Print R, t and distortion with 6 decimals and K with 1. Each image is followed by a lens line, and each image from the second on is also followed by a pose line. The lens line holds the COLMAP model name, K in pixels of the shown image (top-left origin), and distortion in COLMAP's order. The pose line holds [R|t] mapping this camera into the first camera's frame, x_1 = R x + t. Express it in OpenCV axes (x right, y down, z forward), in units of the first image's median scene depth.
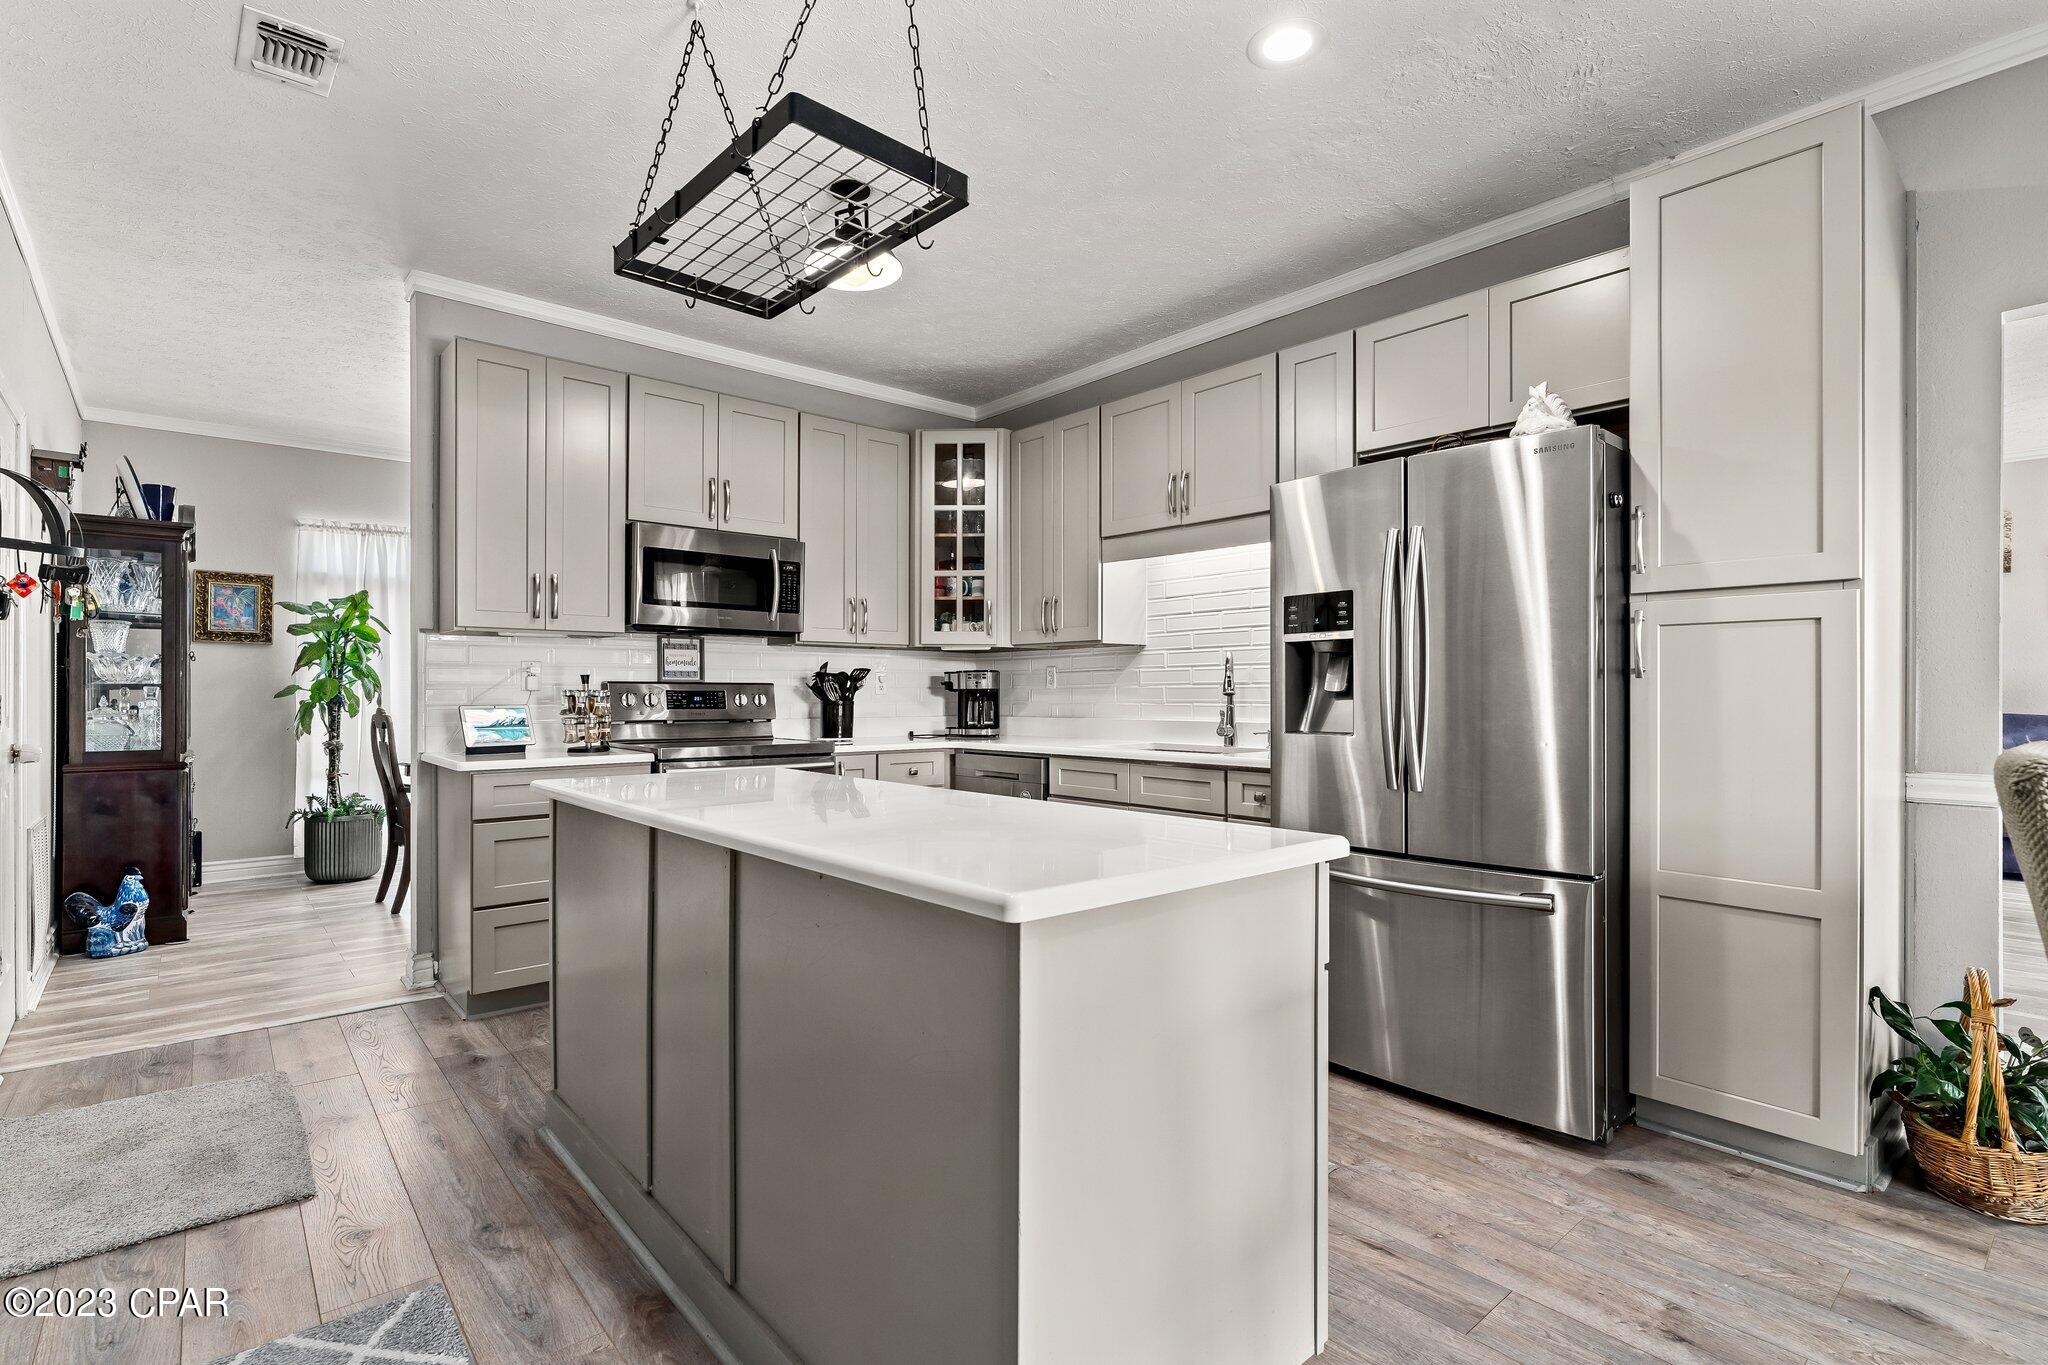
lens RADIAL K [[970.8, 0, 1022.0], [0, 970.8, 683.0], [0, 0, 1]] dist [0.002298, 0.000528]
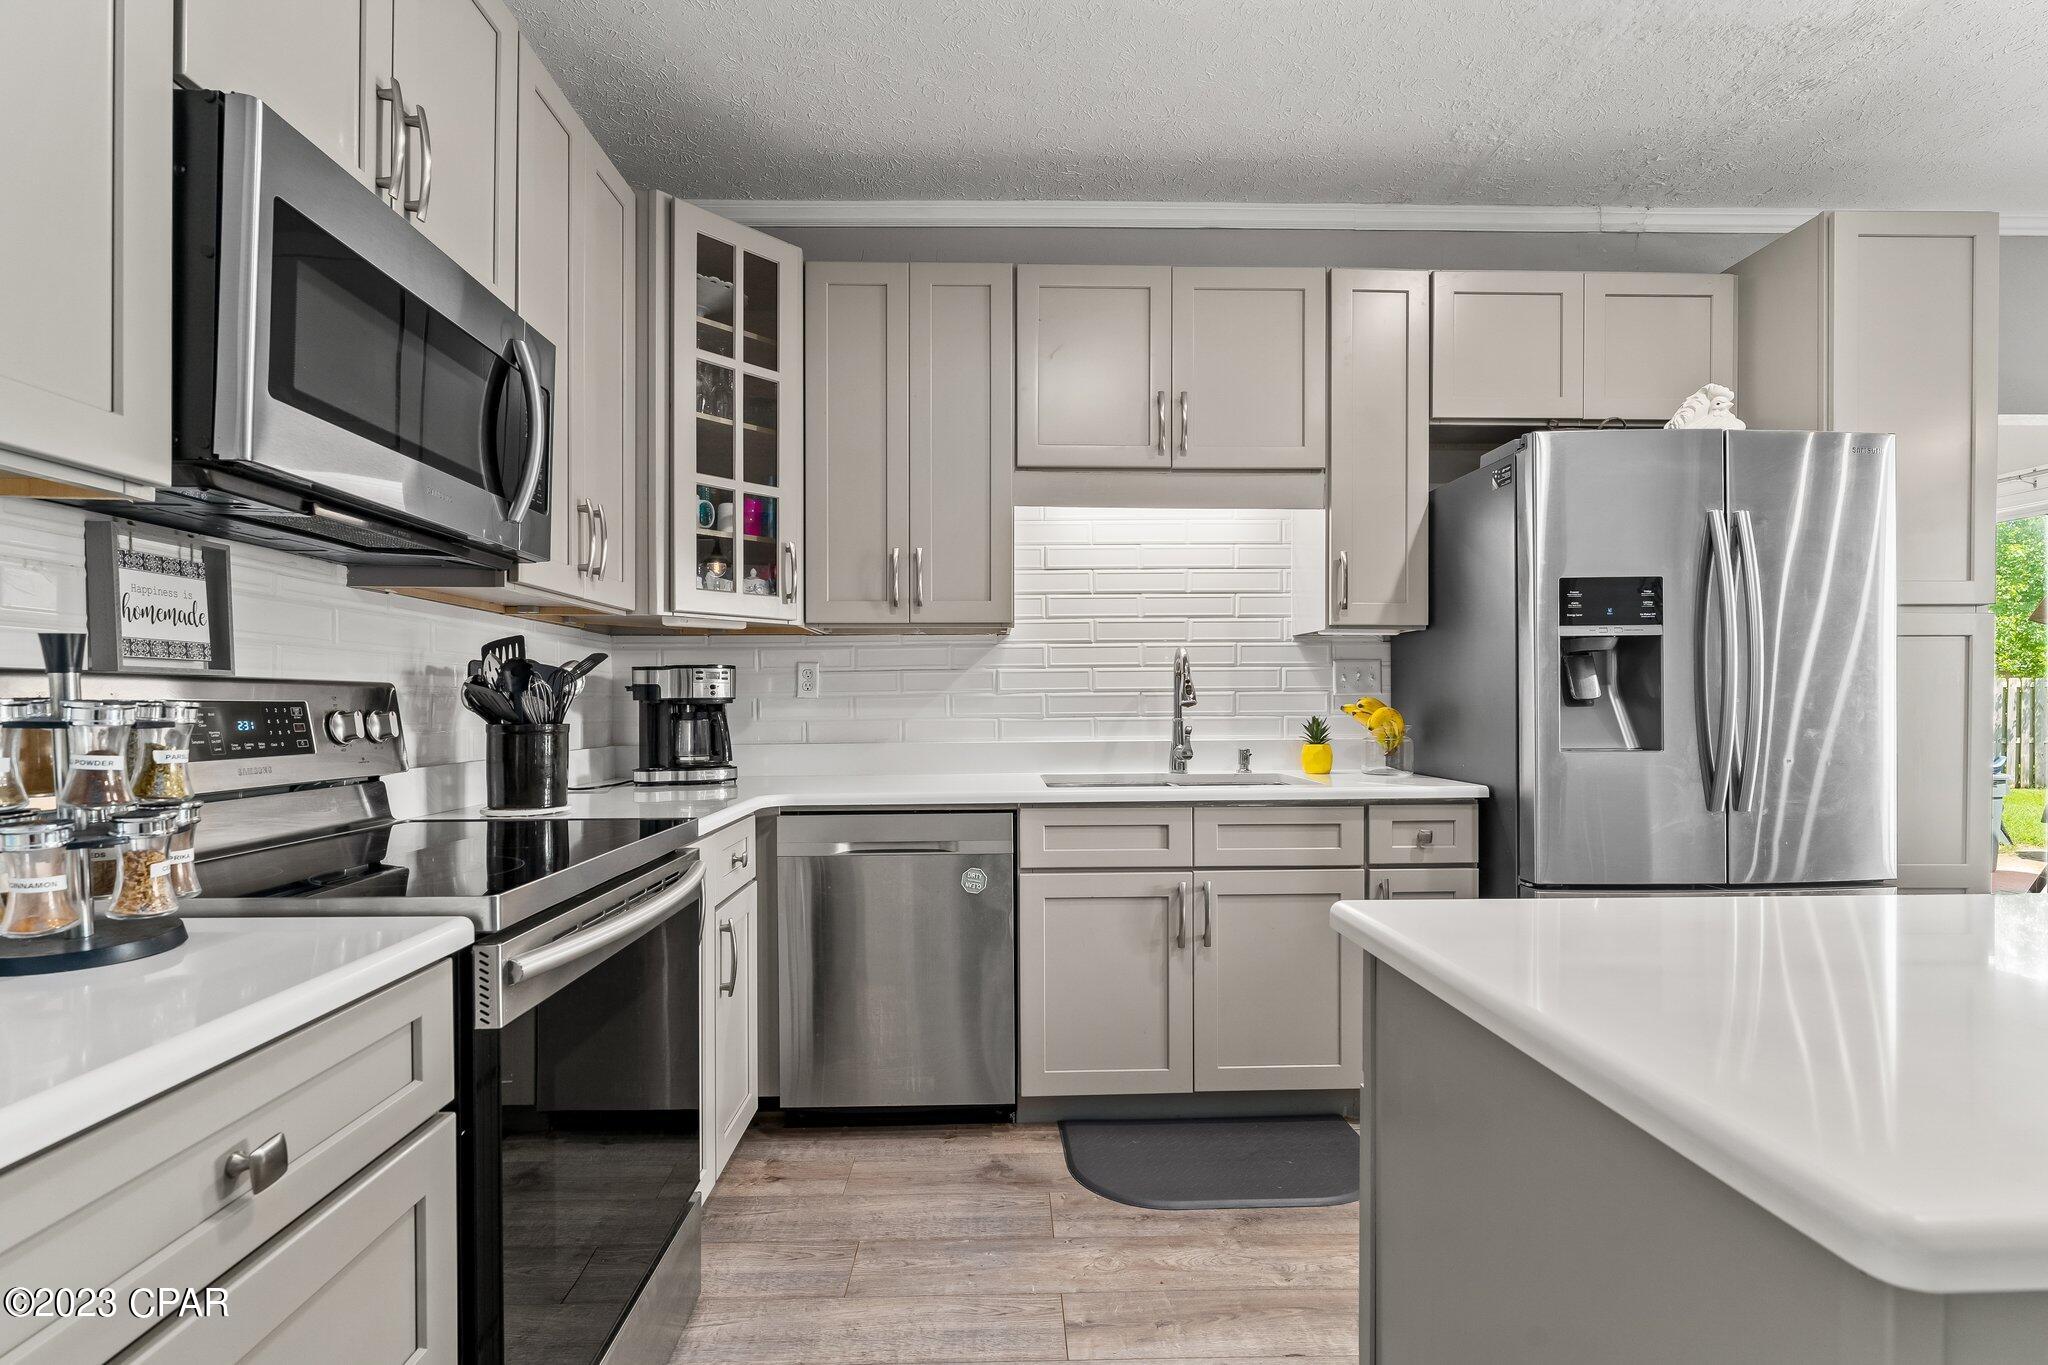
lens RADIAL K [[970.8, 0, 1021.8], [0, 970.8, 700.7], [0, 0, 1]] dist [0.002298, 0.000528]
pose [[0.634210, -0.002384, 0.773157, -0.444268], [-0.002866, 0.999981, 0.005435, 0.005135], [-0.773156, -0.005663, 0.634191, 0.609359]]
